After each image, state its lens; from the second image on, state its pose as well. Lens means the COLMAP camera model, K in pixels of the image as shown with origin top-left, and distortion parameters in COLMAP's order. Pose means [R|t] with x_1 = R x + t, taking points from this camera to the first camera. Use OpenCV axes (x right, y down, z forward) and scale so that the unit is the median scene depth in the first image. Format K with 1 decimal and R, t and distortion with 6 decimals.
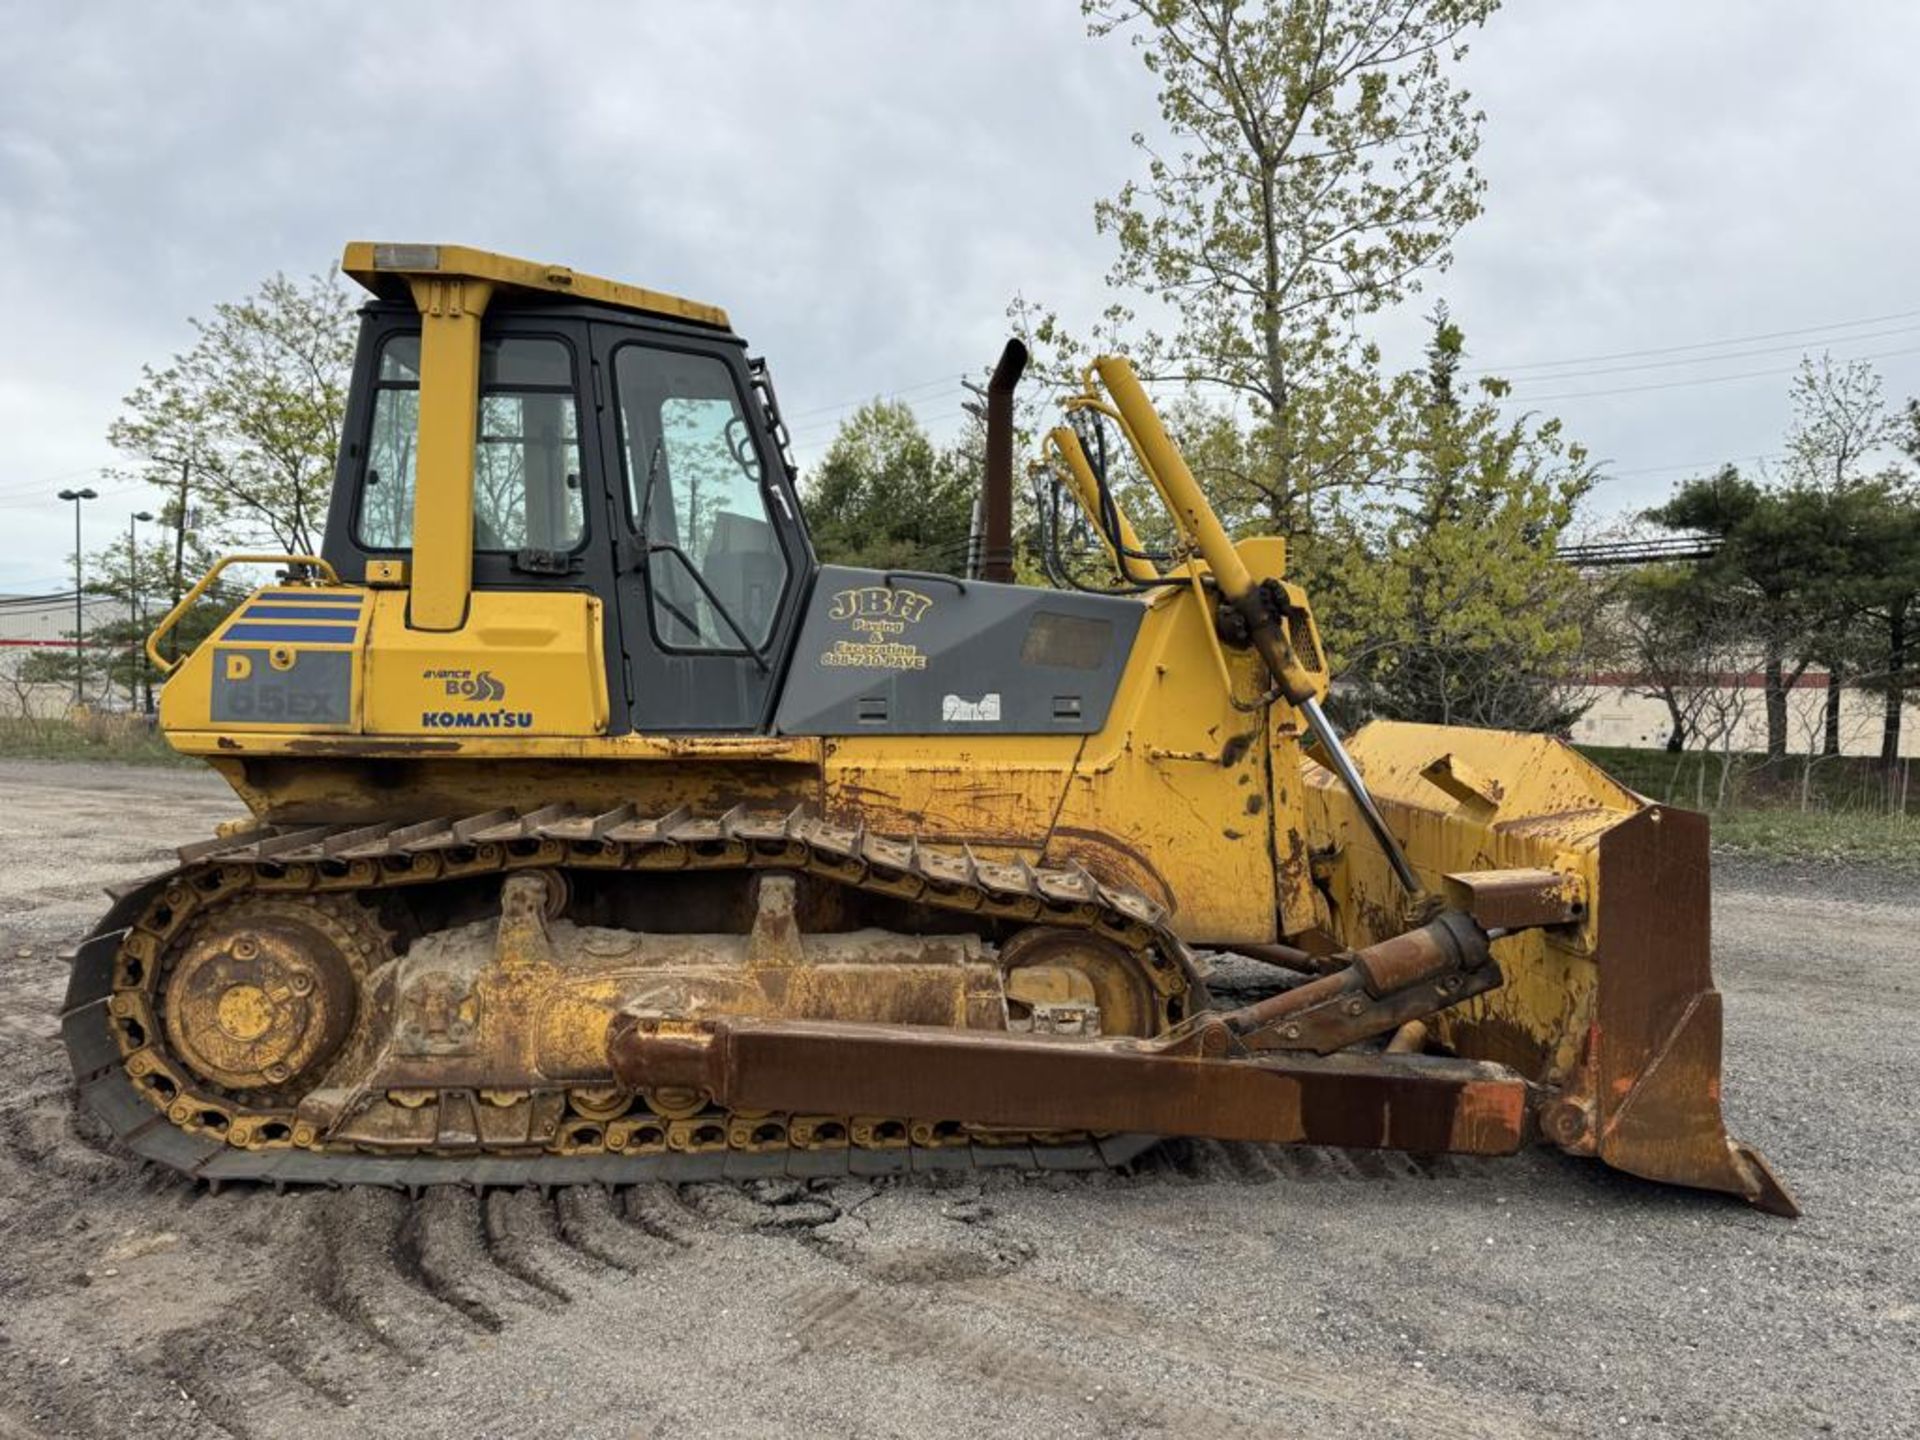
lens RADIAL K [[1339.9, 0, 959.6], [0, 1339.9, 711.6], [0, 0, 1]] dist [0.127169, -0.227693]
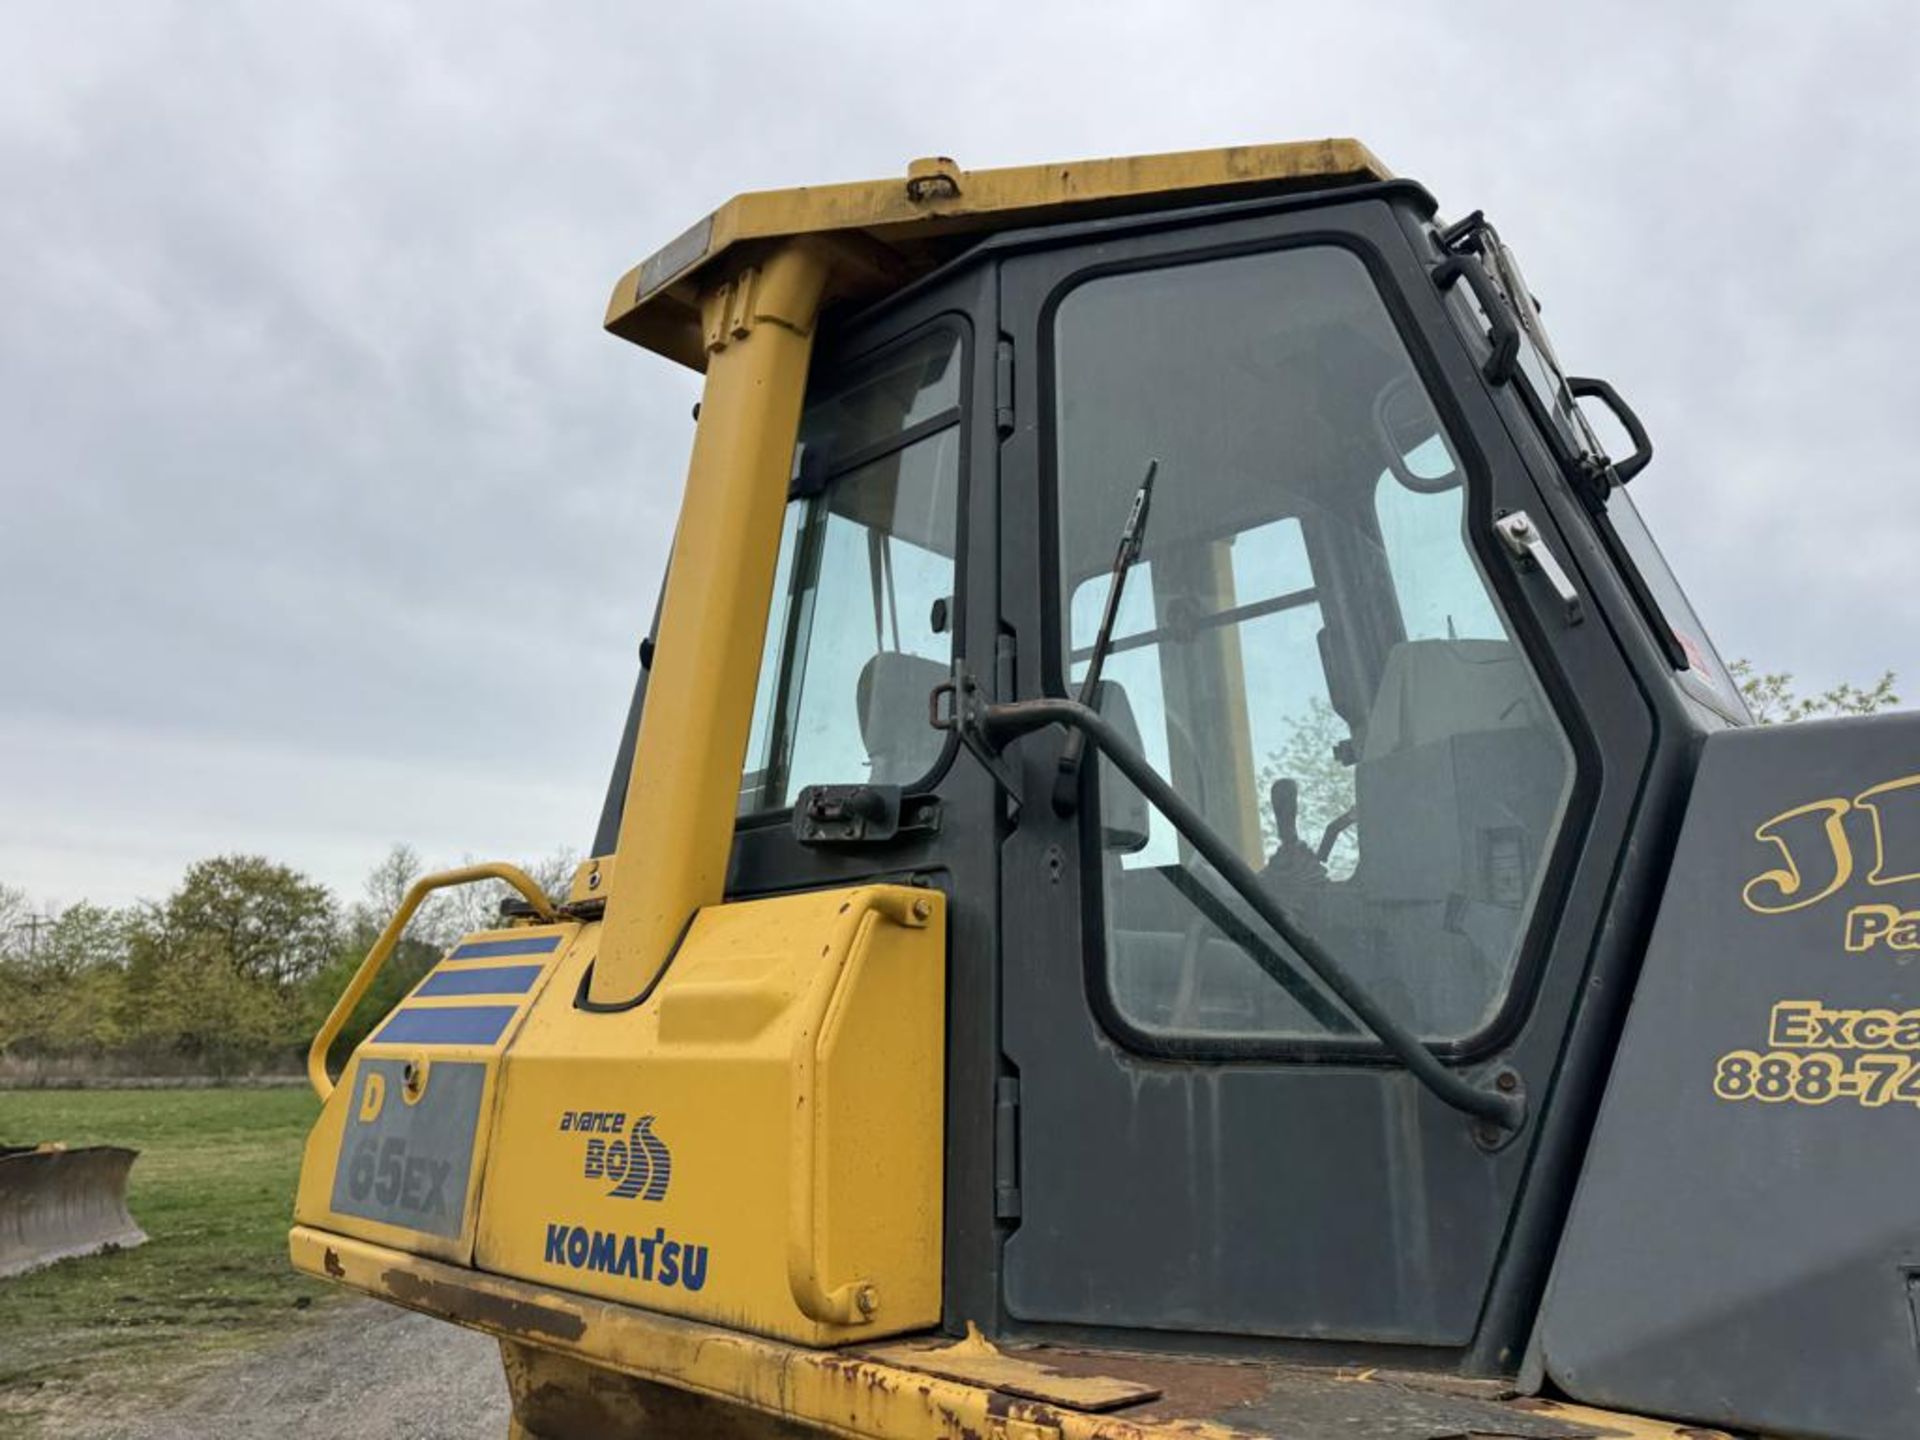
lens RADIAL K [[1349.1, 0, 958.6], [0, 1349.1, 719.8], [0, 0, 1]] dist [0.069378, -0.093284]
pose [[0.678241, -0.183699, -0.711508, -0.006431], [-0.024466, 0.962068, -0.271712, -0.034887], [0.734432, 0.201694, 0.648020, 0.798882]]
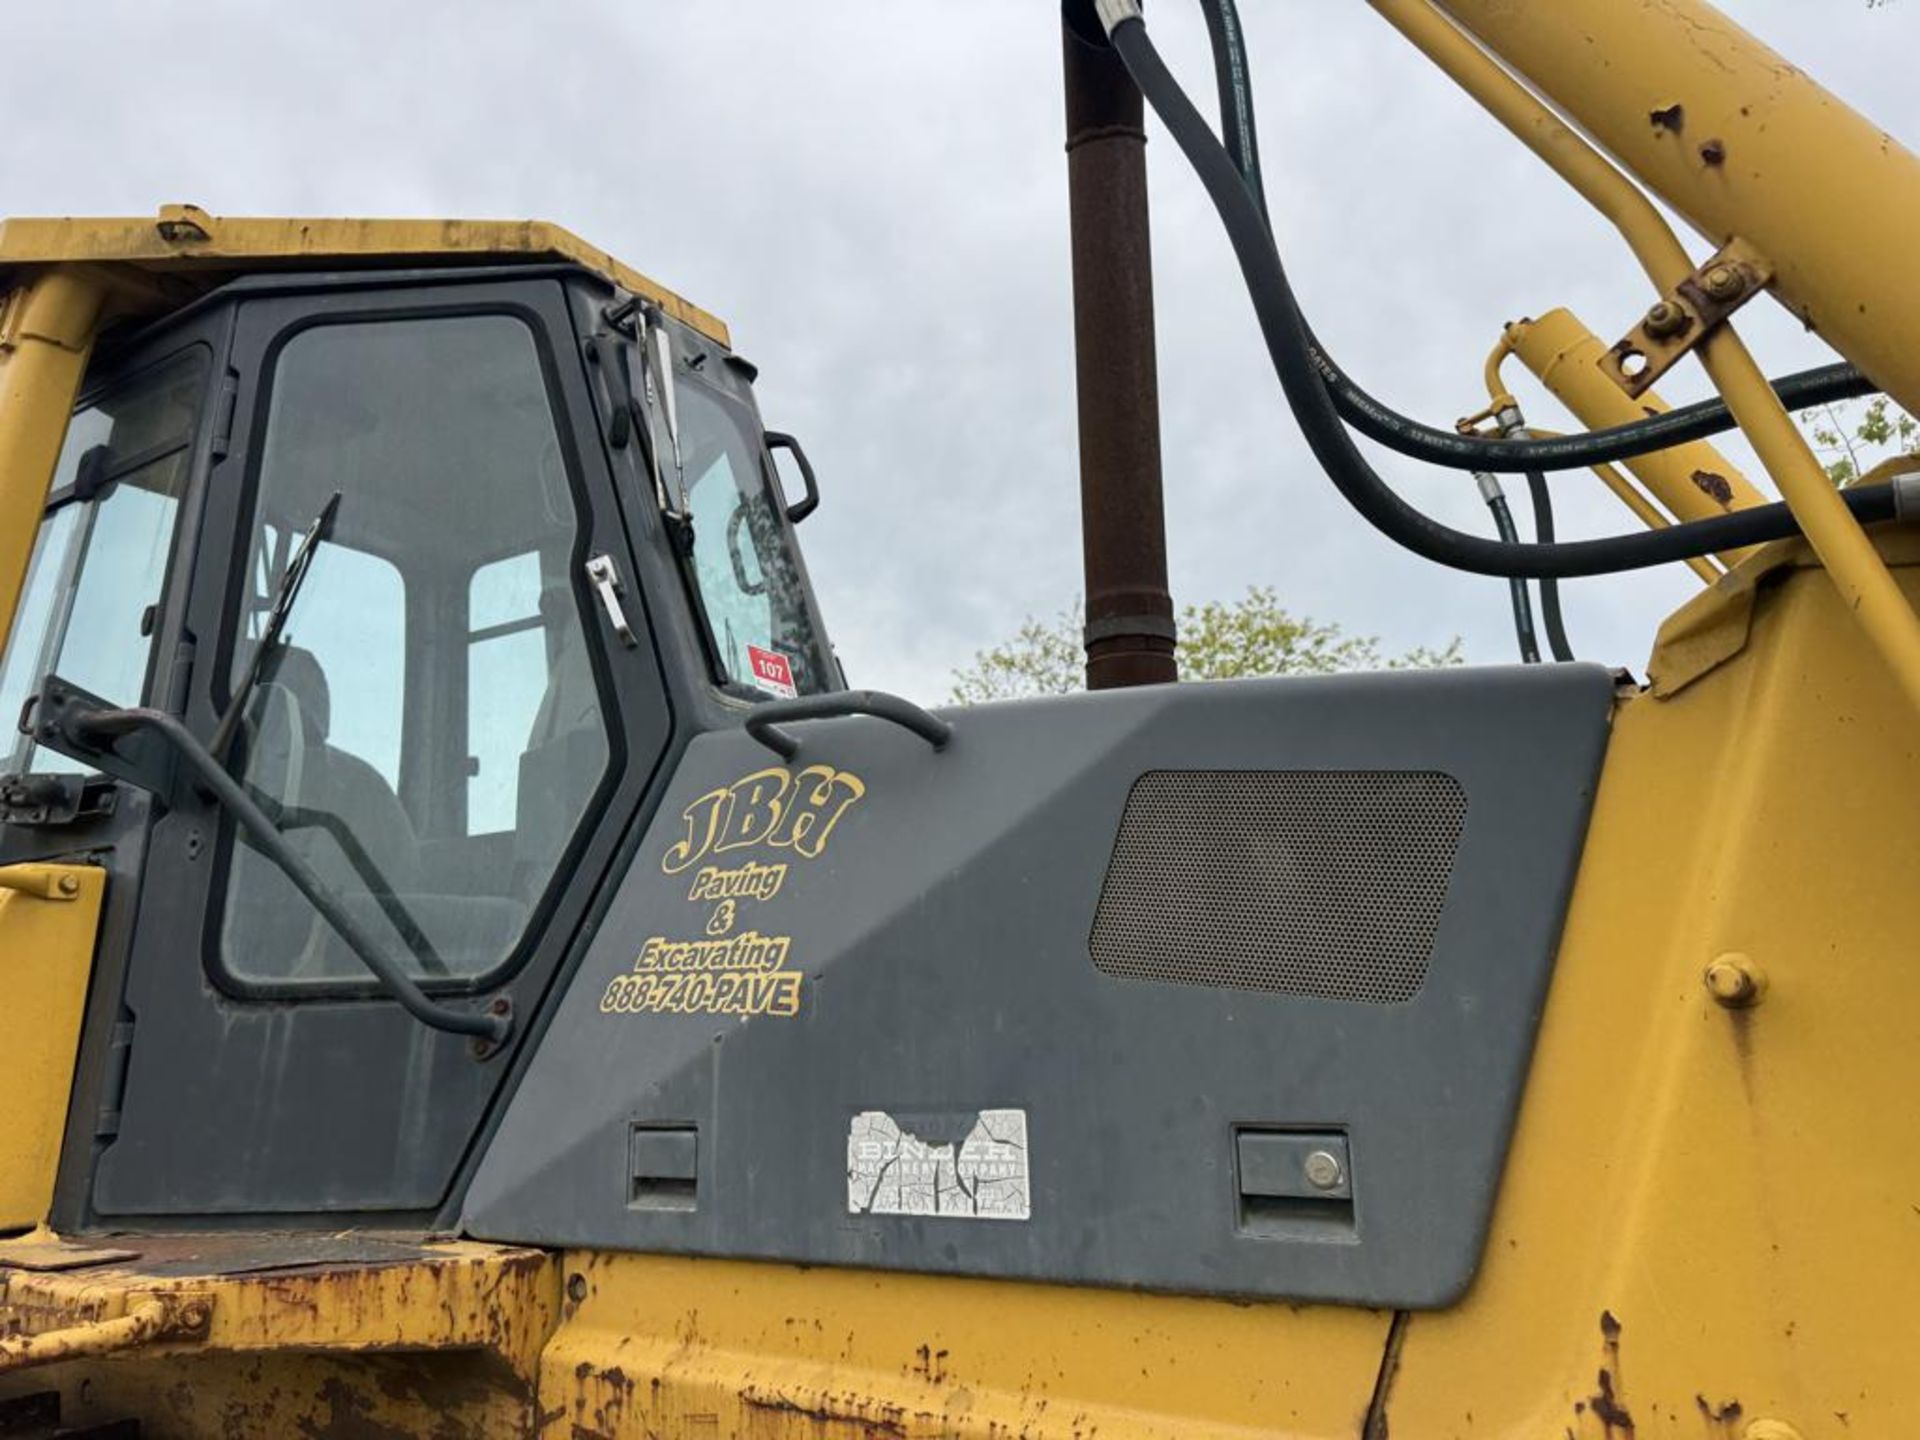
lens RADIAL K [[1348.4, 0, 970.9], [0, 1348.4, 719.3], [0, 0, 1]] dist [0.076605, -0.109247]
pose [[0.812757, -0.154487, -0.561747, 0.195524], [0.023082, 0.971984, -0.233910, -0.028004], [0.582145, 0.177145, 0.793553, 0.853608]]
